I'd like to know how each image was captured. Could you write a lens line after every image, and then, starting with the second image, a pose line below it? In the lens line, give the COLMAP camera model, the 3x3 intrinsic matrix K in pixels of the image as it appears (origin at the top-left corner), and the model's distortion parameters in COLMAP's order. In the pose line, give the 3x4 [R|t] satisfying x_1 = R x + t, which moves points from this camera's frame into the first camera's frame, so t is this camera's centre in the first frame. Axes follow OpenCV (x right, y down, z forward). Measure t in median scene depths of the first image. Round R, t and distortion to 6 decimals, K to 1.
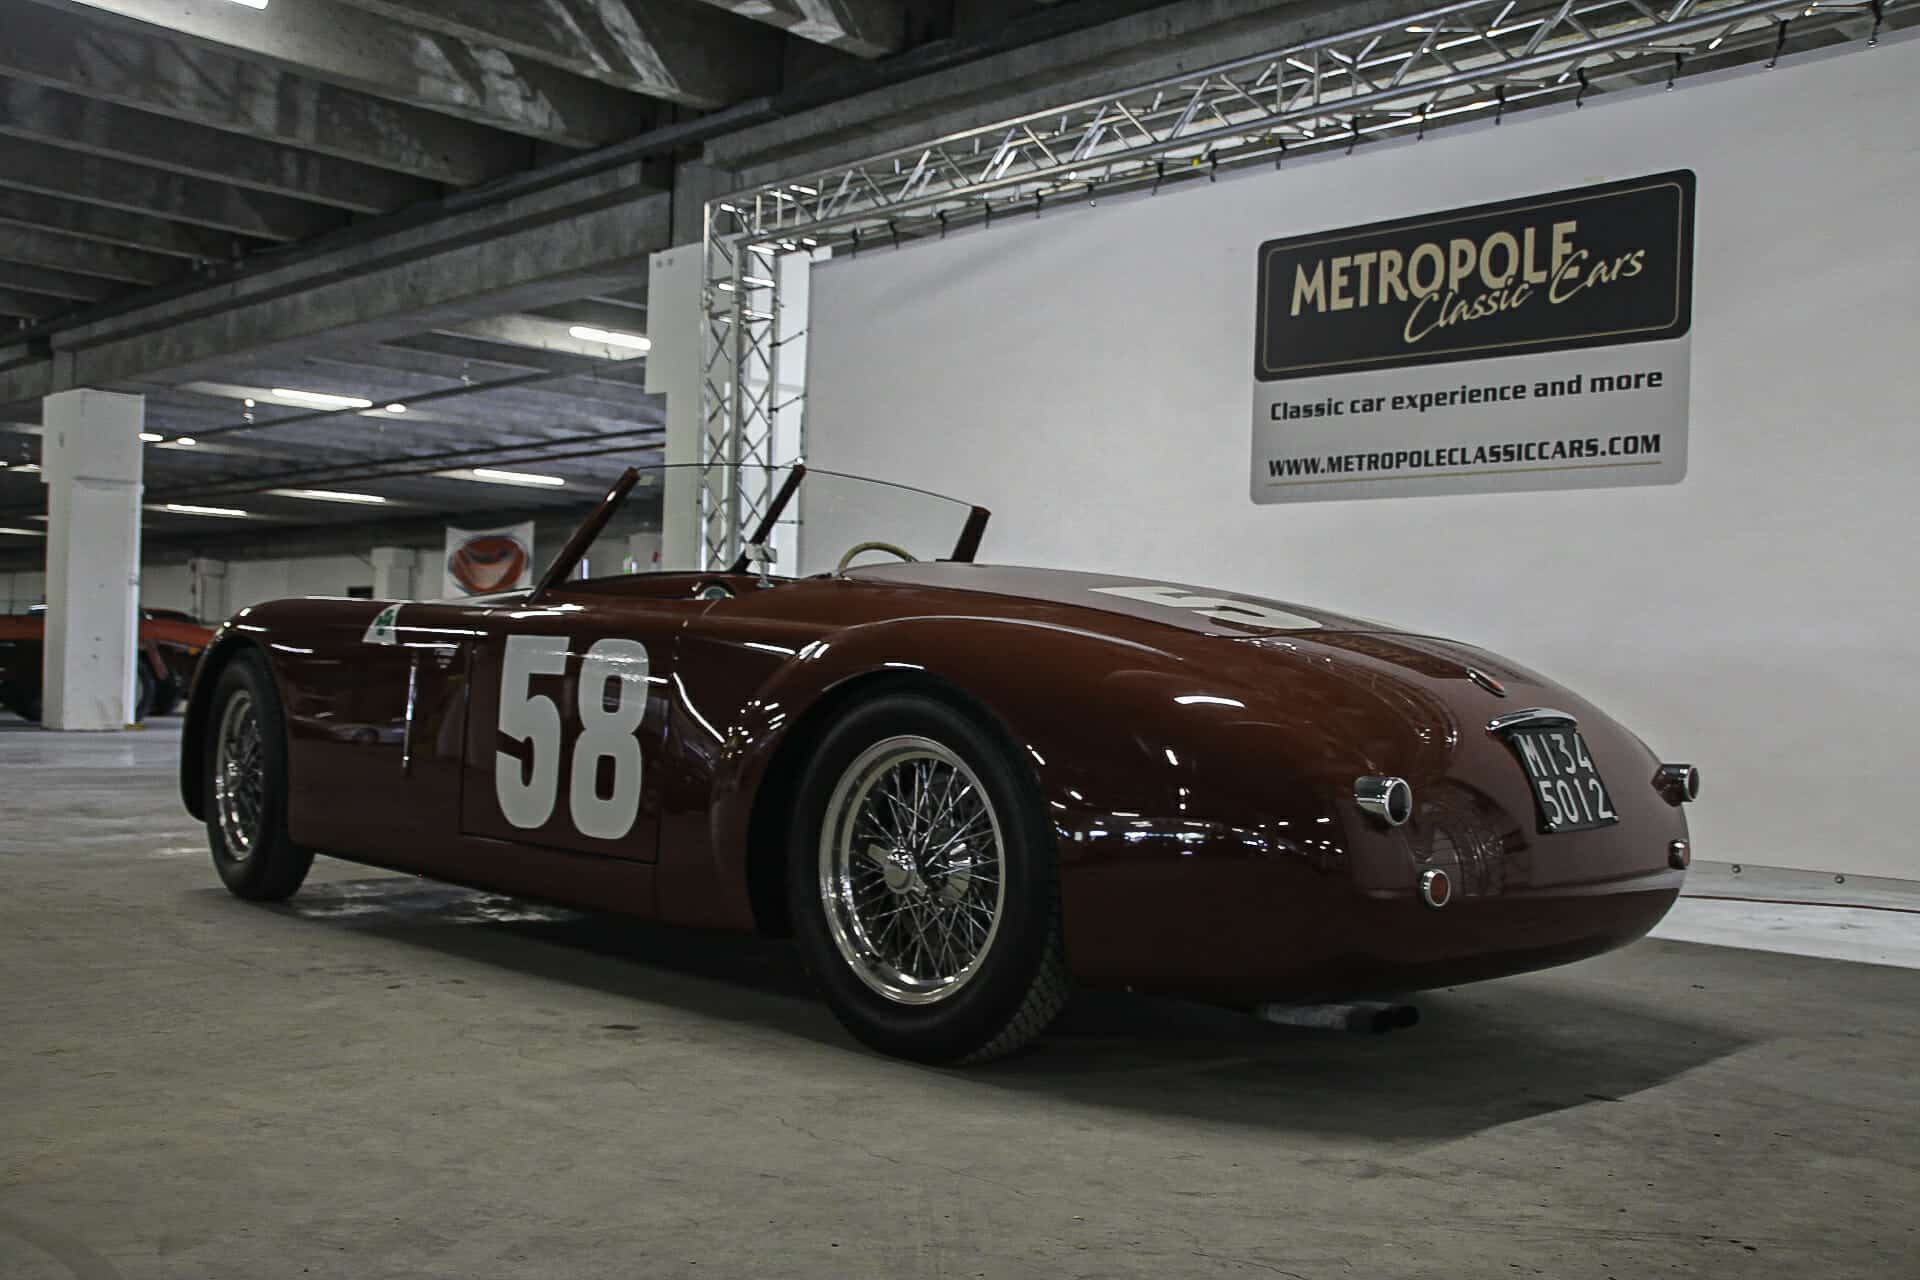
lens RADIAL K [[1838.9, 0, 960.0], [0, 1838.9, 640.0], [0, 0, 1]] dist [-0.113196, 0.197096]
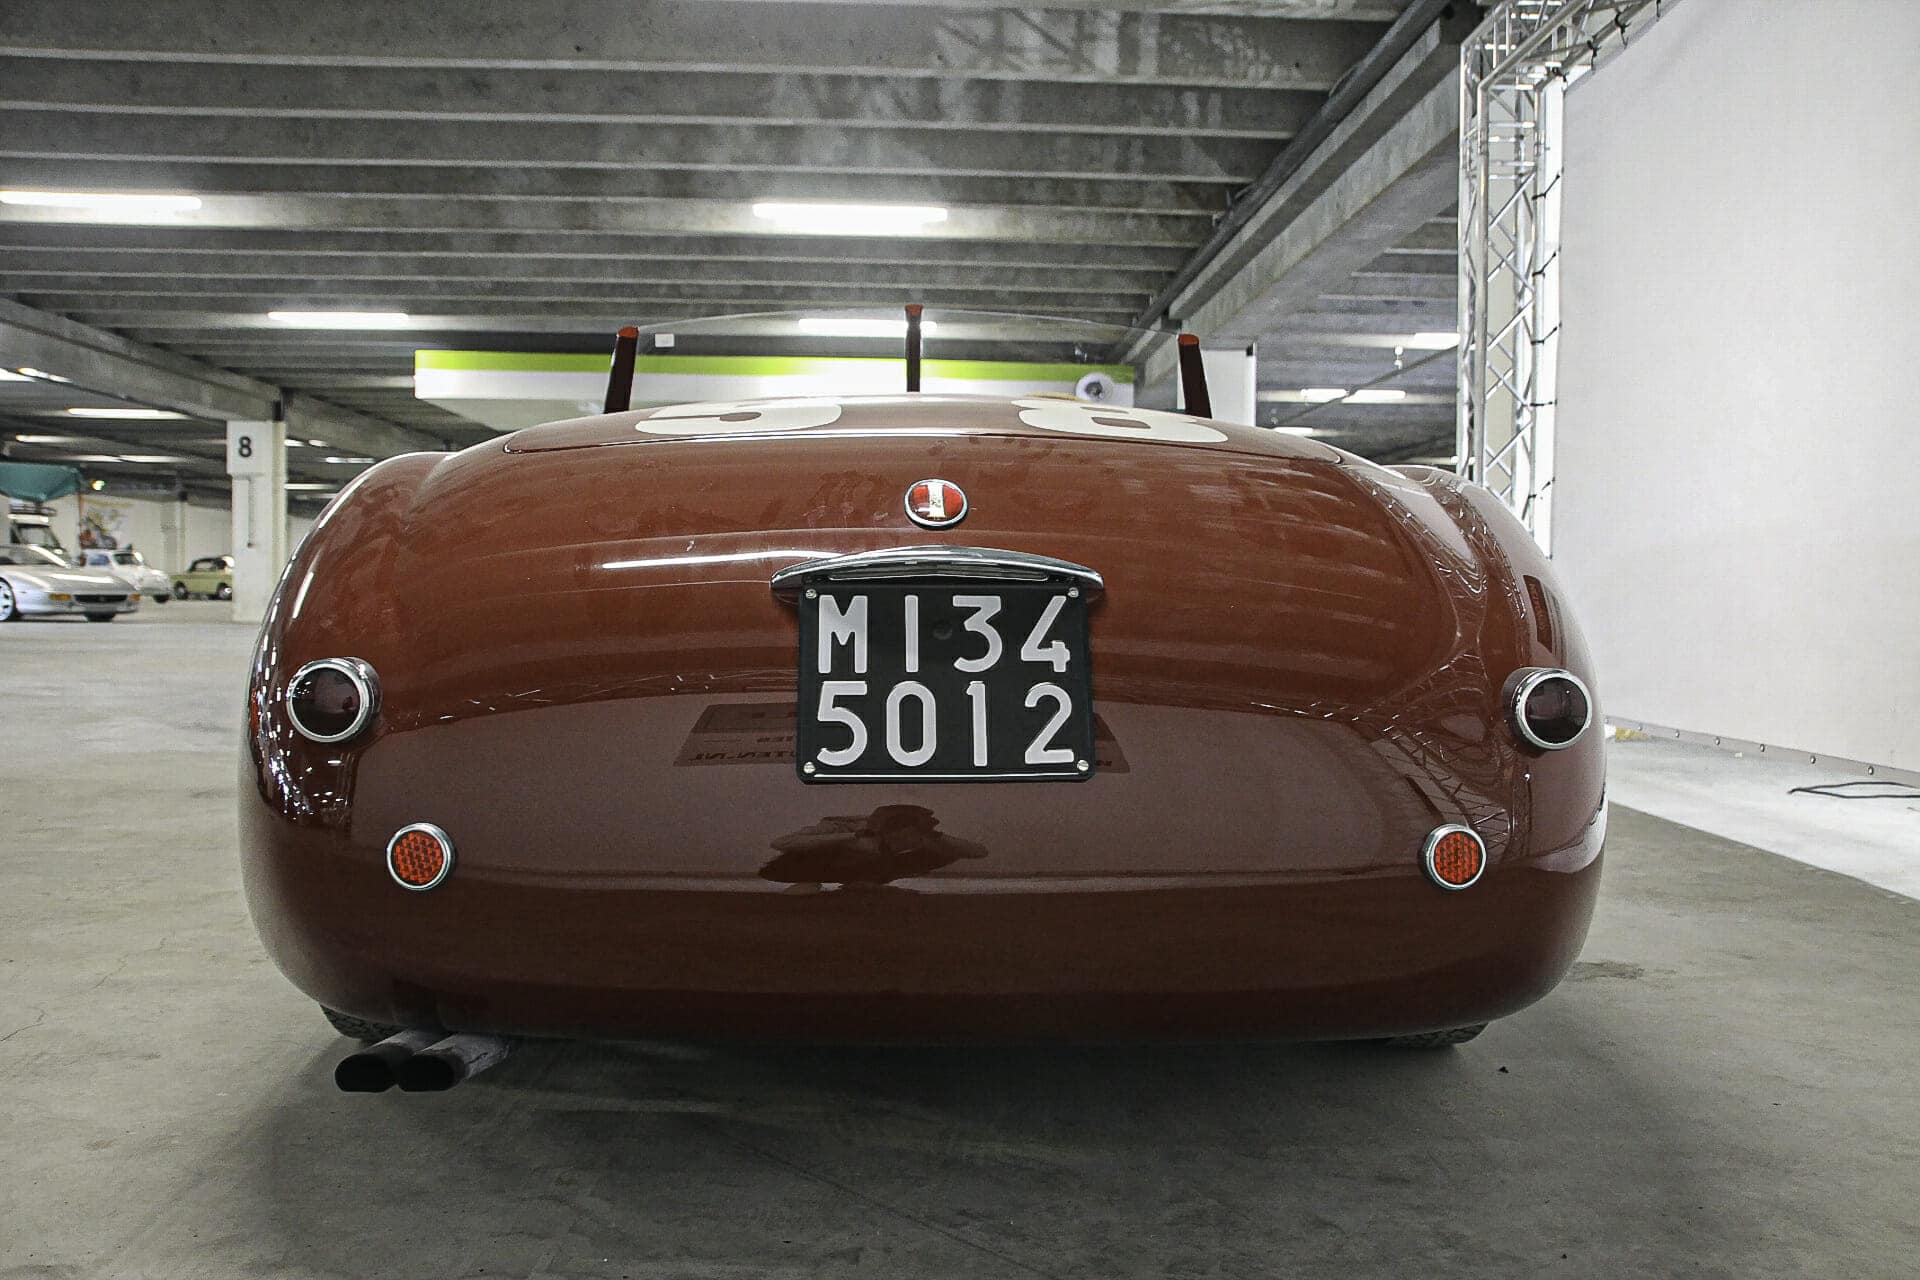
lens RADIAL K [[1726.9, 0, 960.0], [0, 1726.9, 640.0], [0, 0, 1]] dist [-0.099599, 0.157901]
pose [[0.731261, -0.001462, -0.682096, 0.217309], [0.023682, 0.999449, 0.023247, 0.017399], [0.681686, -0.033153, 0.730893, 0.211129]]
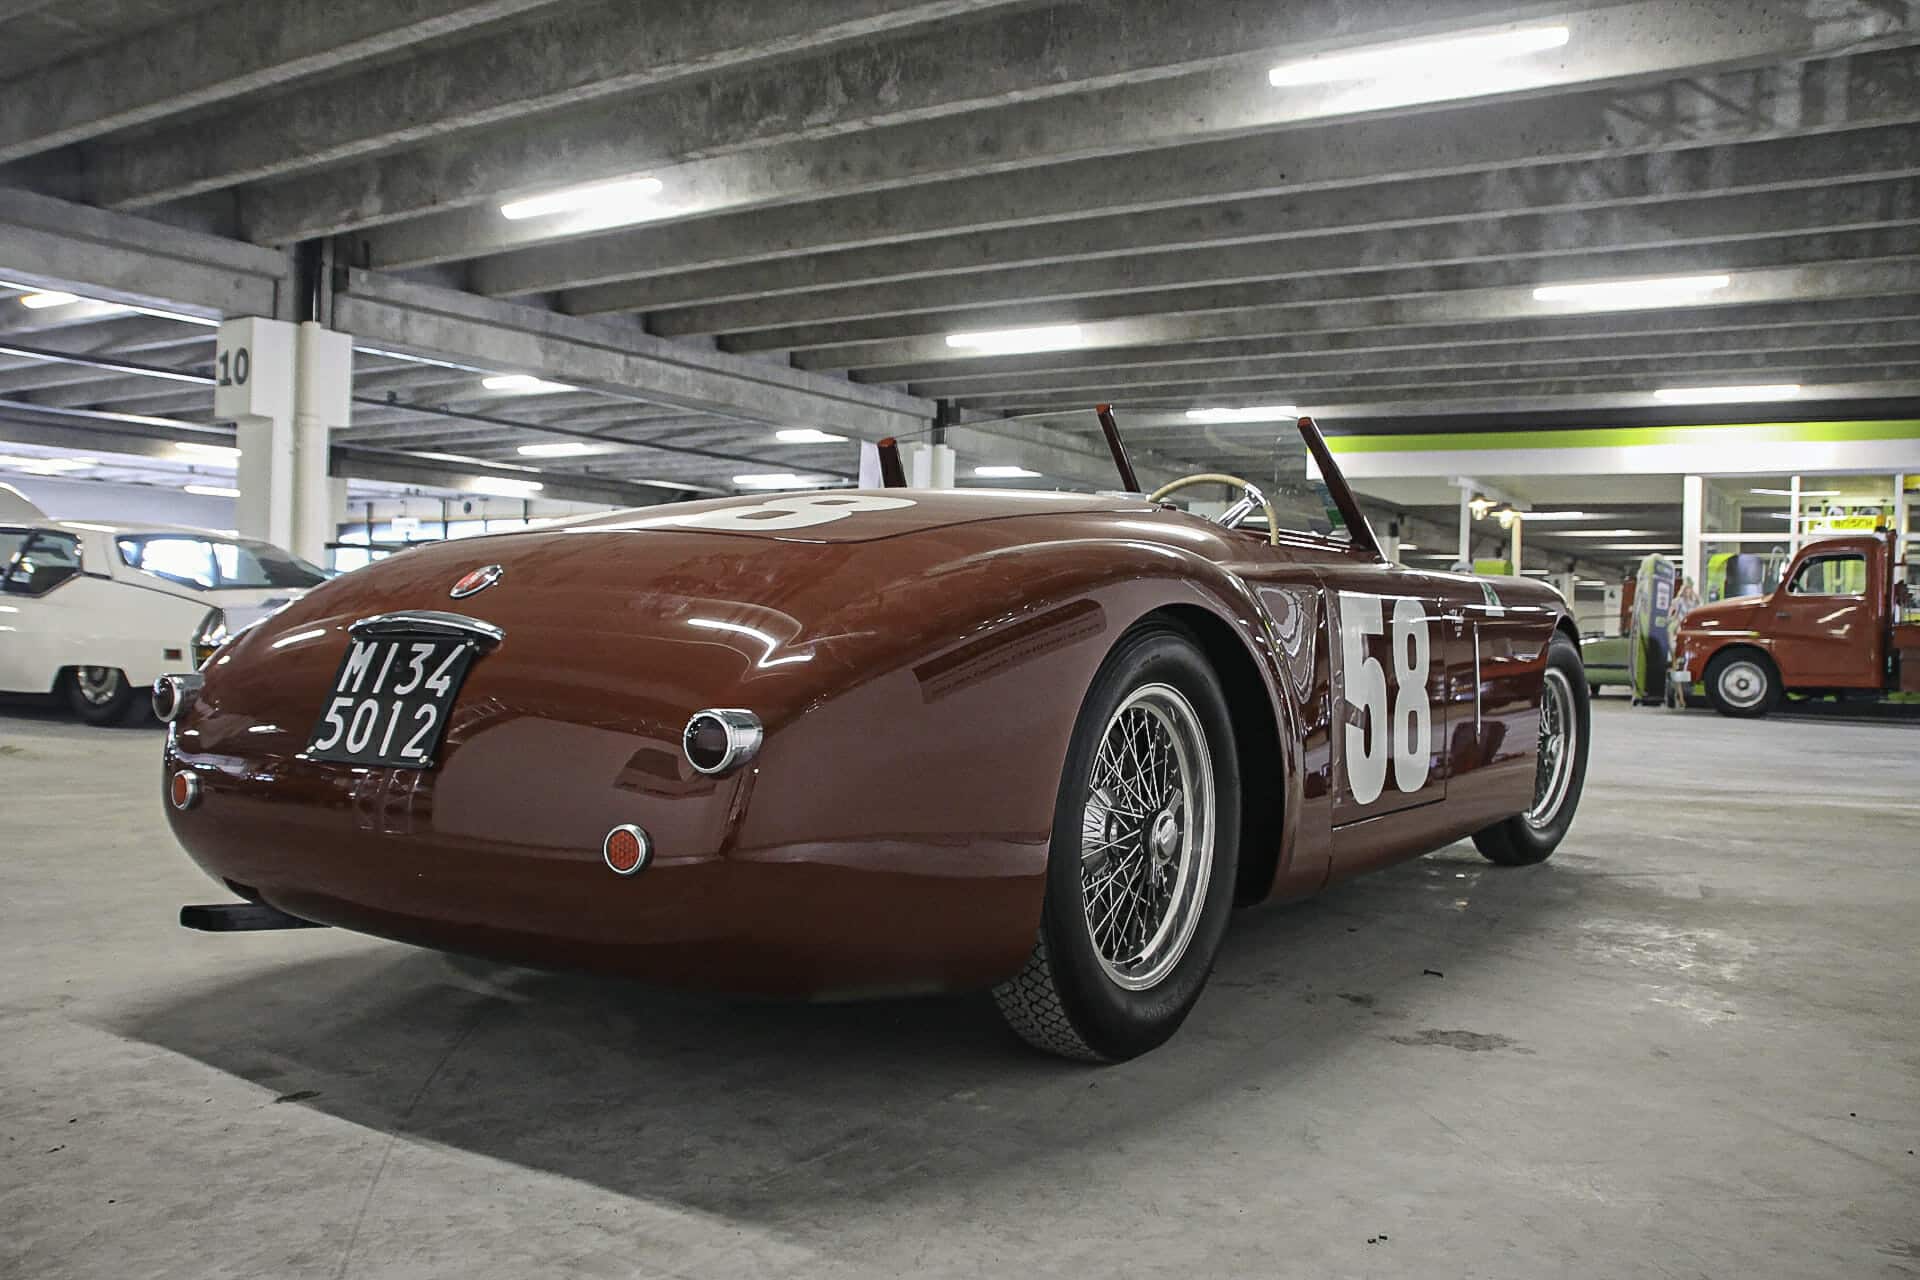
lens RADIAL K [[1583.7, 0, 960.0], [0, 1583.7, 640.0], [0, 0, 1]] dist [-0.143460, 0.140286]
pose [[0.218201, -0.018295, -0.975732, 0.336149], [-0.000714, 0.999821, -0.018907, 0.020547], [0.975904, 0.004823, 0.218149, 0.355299]]
